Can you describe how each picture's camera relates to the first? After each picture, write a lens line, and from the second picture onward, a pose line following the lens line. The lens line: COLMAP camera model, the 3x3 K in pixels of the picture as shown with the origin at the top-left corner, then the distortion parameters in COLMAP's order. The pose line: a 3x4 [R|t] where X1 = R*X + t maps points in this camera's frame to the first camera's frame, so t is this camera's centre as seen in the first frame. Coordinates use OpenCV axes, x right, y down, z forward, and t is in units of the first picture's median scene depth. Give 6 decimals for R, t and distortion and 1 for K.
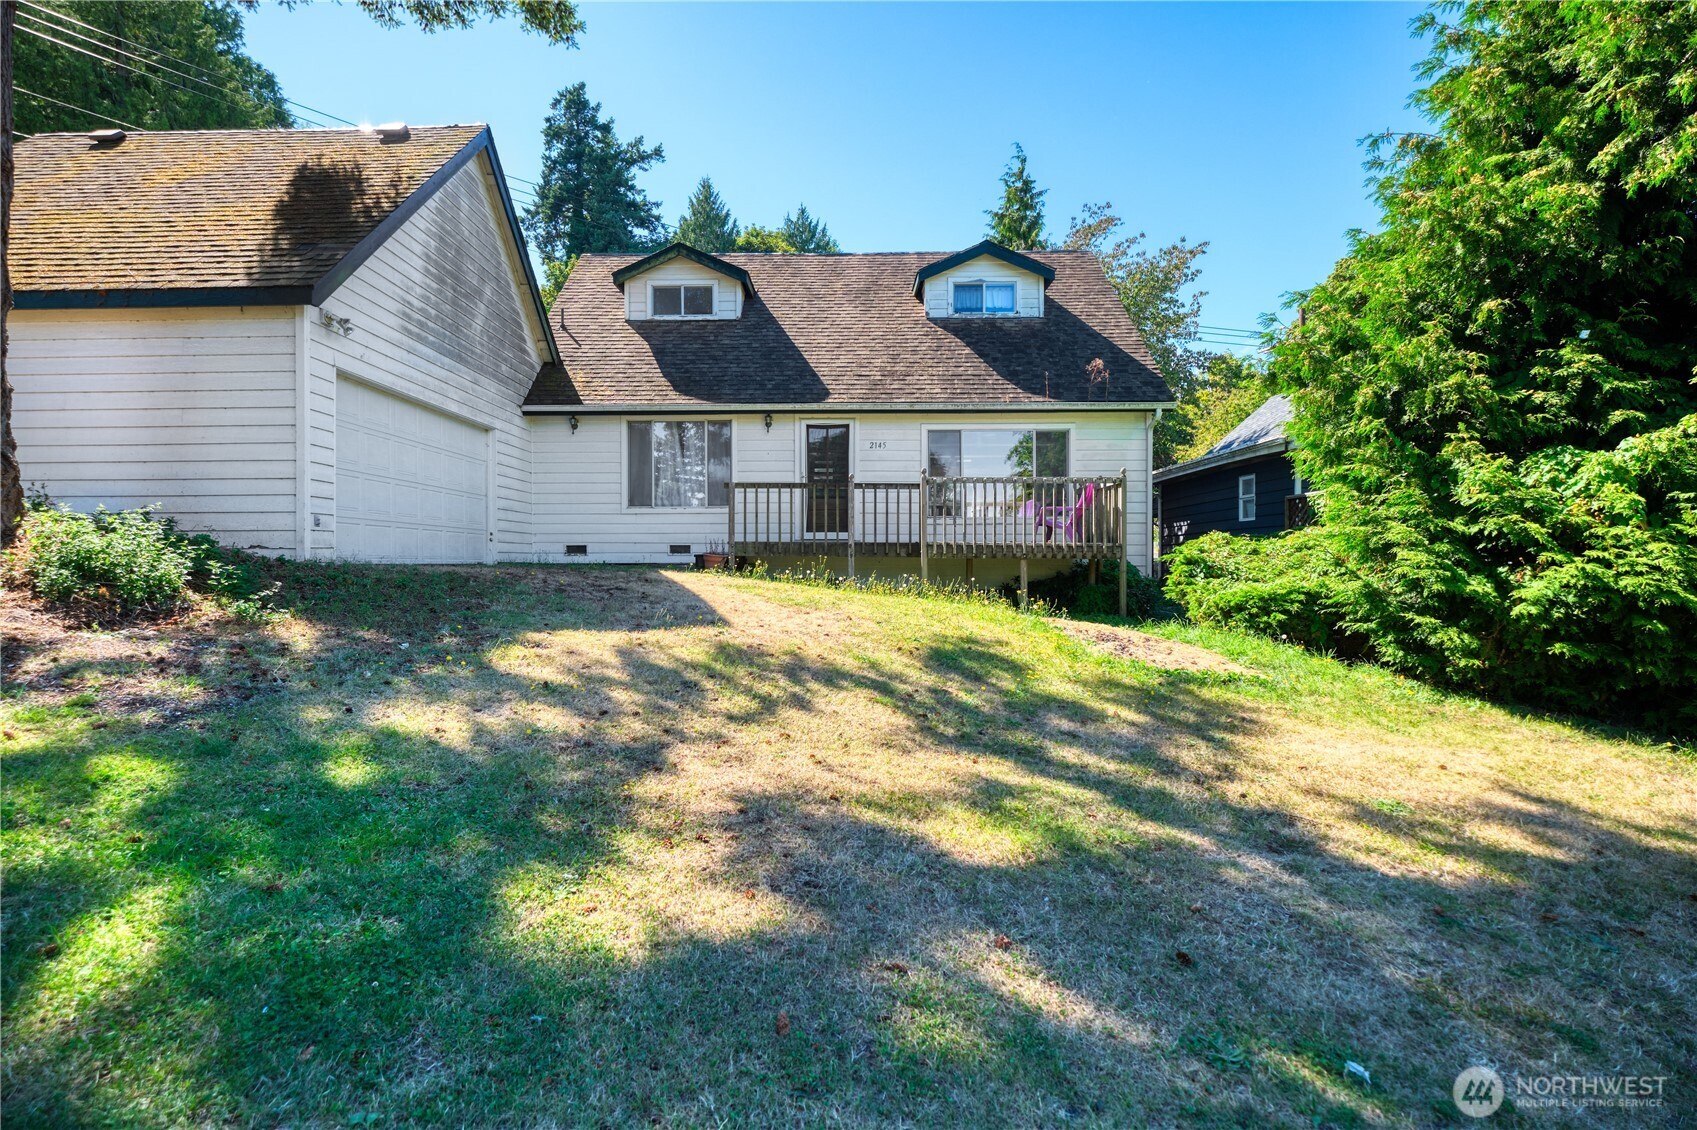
lens RADIAL K [[729.2, 0, 848.5], [0, 729.2, 565.0], [0, 0, 1]] dist [-0.009575, 0.000087]
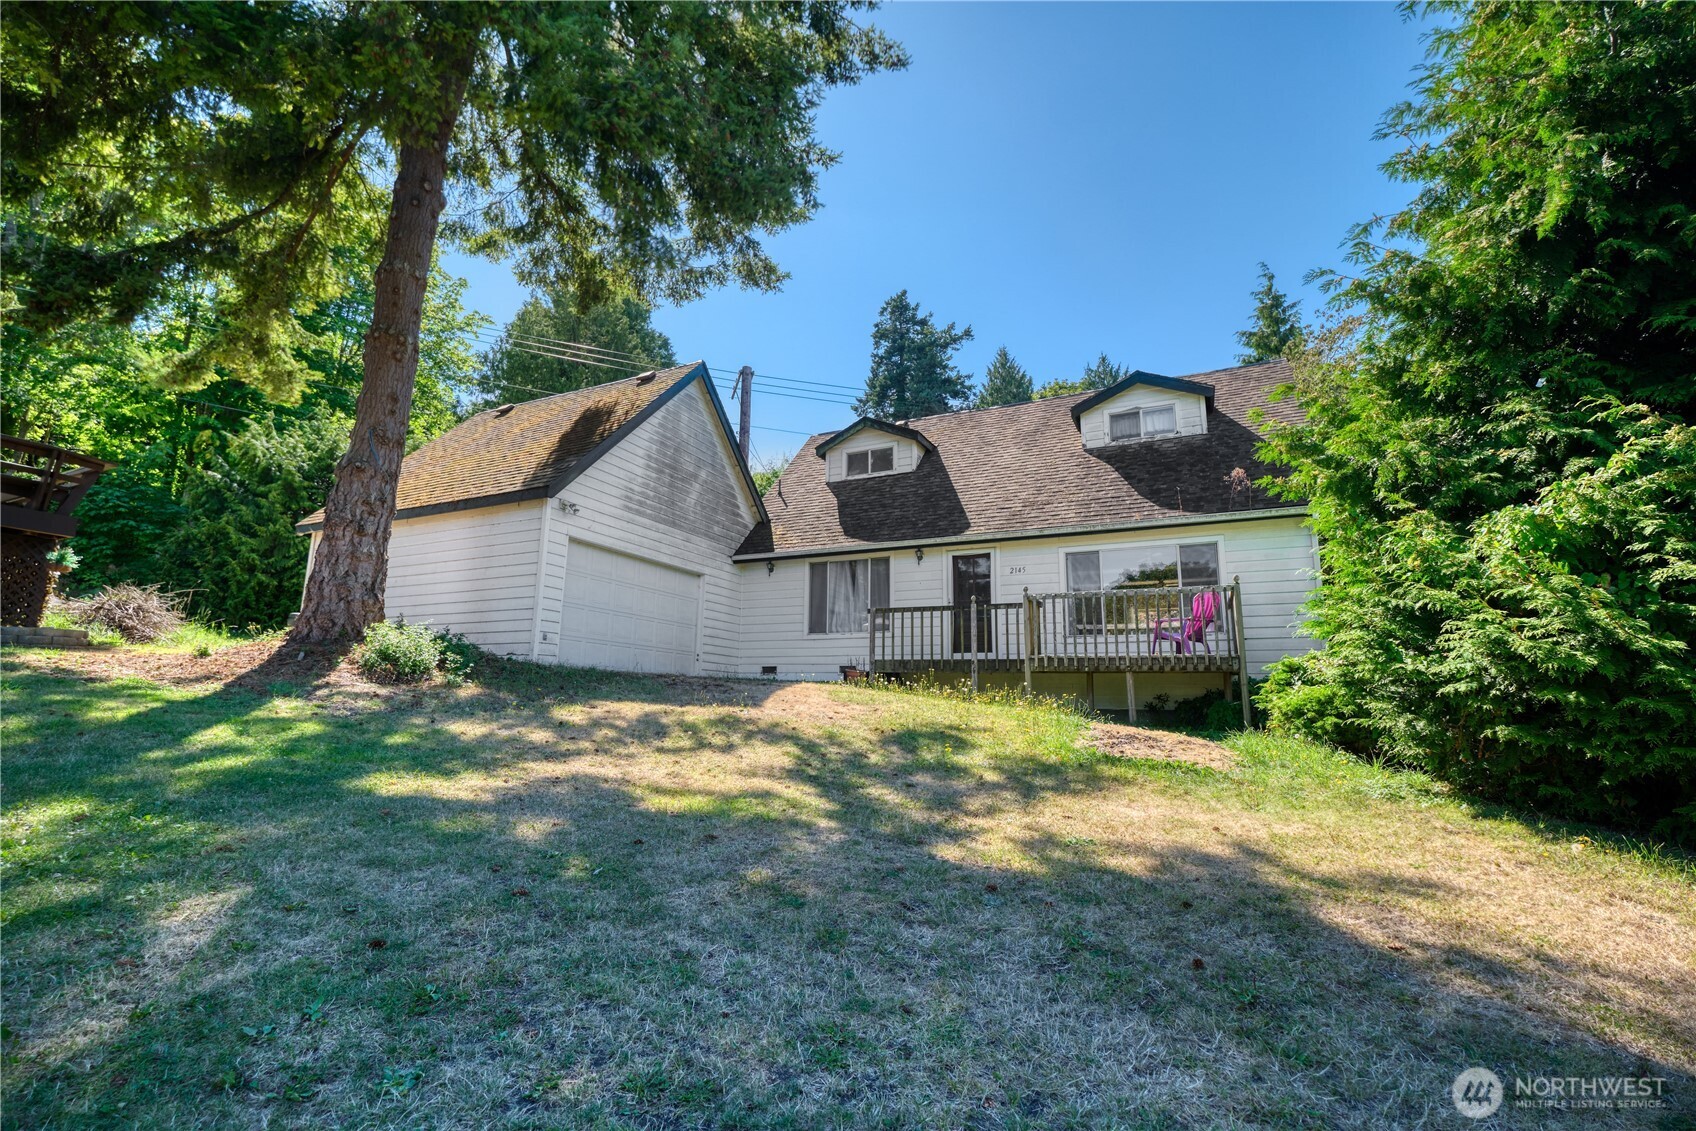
lens RADIAL K [[728.7, 0, 848.0], [0, 728.7, 565.5], [0, 0, 1]] dist [-0.009575, 0.000087]
pose [[0.908201, -0.064077, -0.413599, 0.252816], [-0.019435, 0.980688, -0.194611, 0.040856], [0.418082, 0.184784, 0.889417, -0.051354]]
